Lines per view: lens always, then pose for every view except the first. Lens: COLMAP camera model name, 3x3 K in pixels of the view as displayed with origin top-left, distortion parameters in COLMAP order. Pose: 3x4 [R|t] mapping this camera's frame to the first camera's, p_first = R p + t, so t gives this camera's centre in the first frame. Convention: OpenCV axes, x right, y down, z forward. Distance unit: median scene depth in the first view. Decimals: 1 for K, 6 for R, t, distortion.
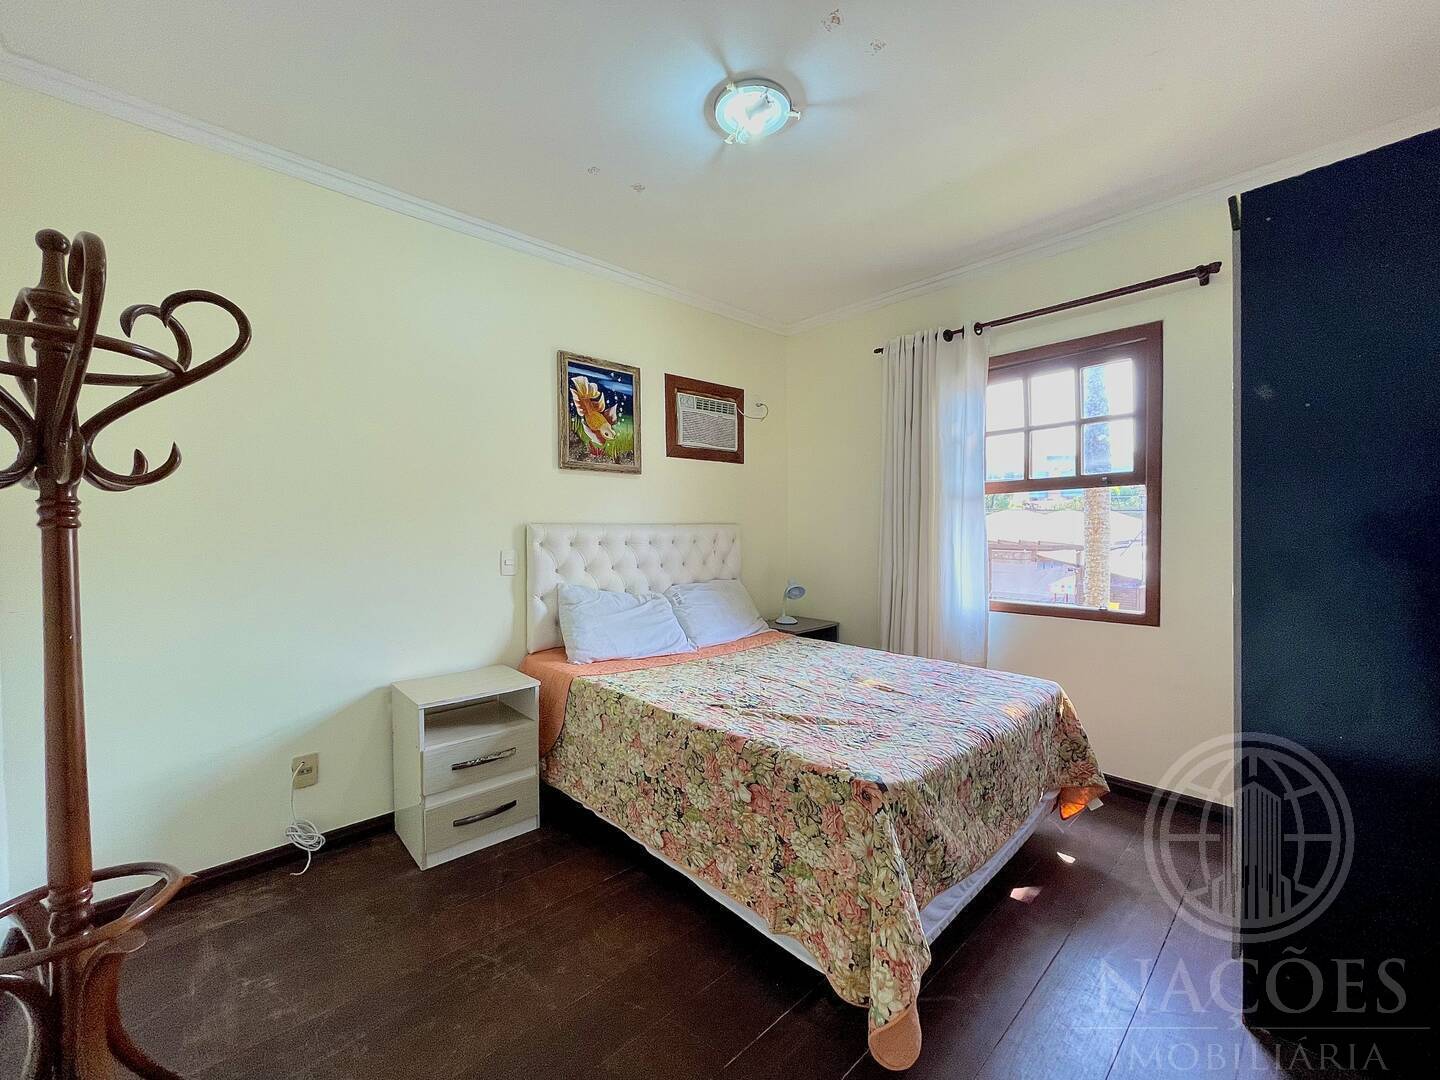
lens RADIAL K [[580.5, 0, 714.6], [0, 580.5, 533.4], [0, 0, 1]] dist [-0.004255, 0.002221]
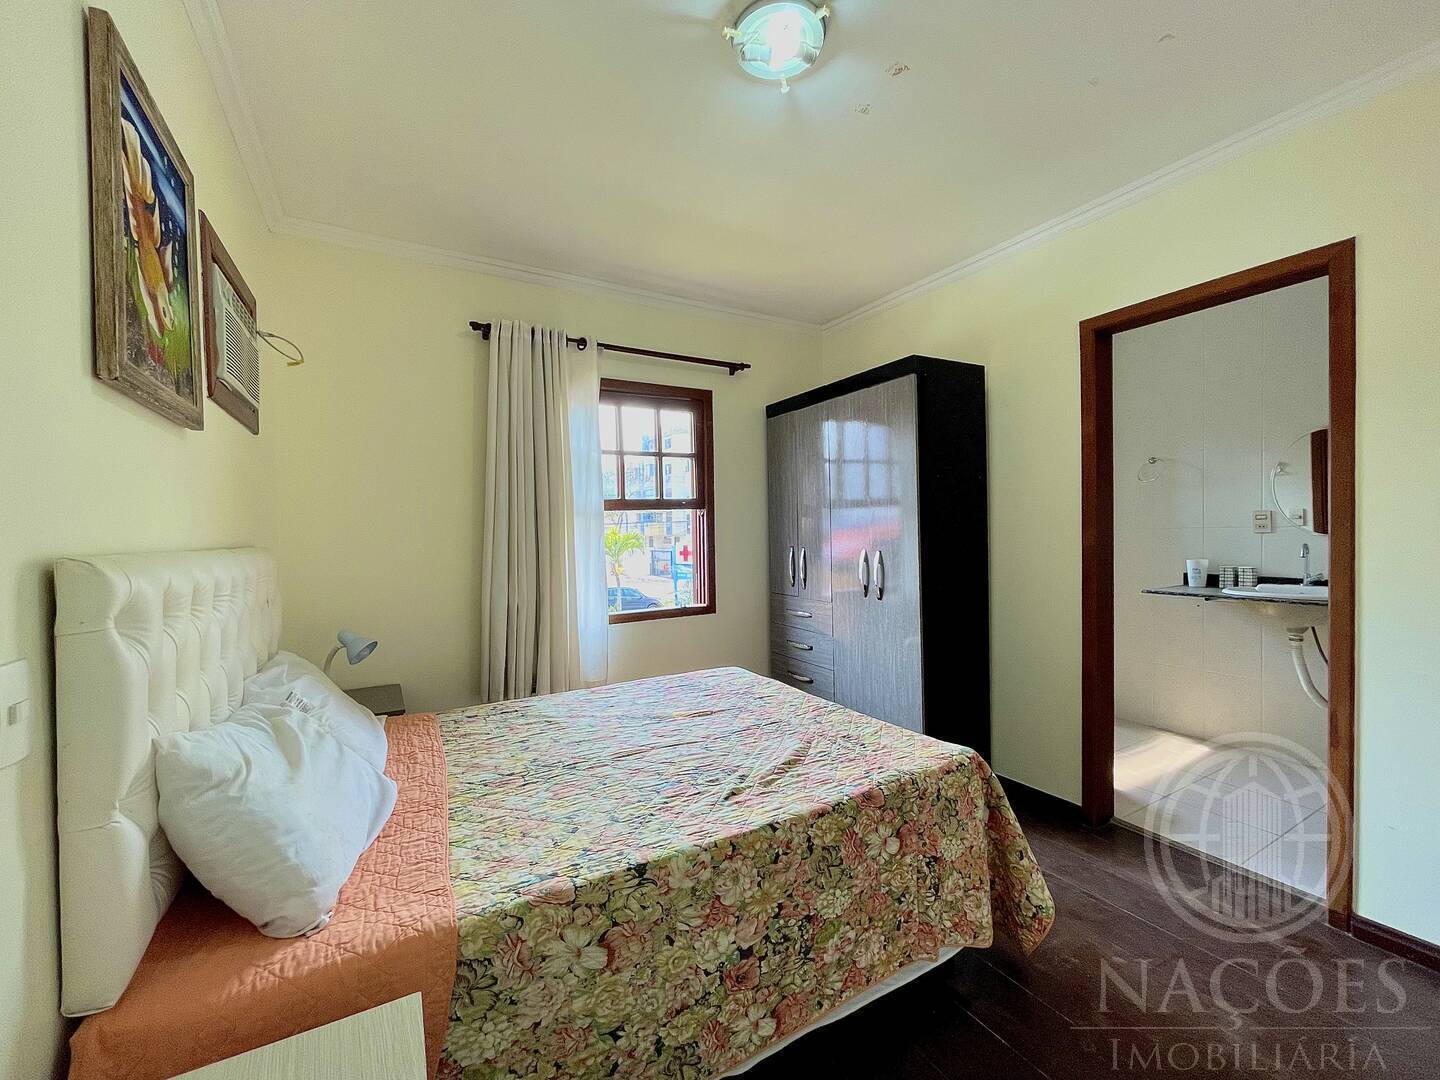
lens RADIAL K [[580.5, 0, 711.6], [0, 580.5, 540.2], [0, 0, 1]] dist [-0.004255, 0.002221]
pose [[0.223707, -0.011748, 0.974586, -0.690175], [0.025355, 0.999659, 0.006231, -0.025104], [-0.974327, 0.023316, 0.223929, 0.841219]]
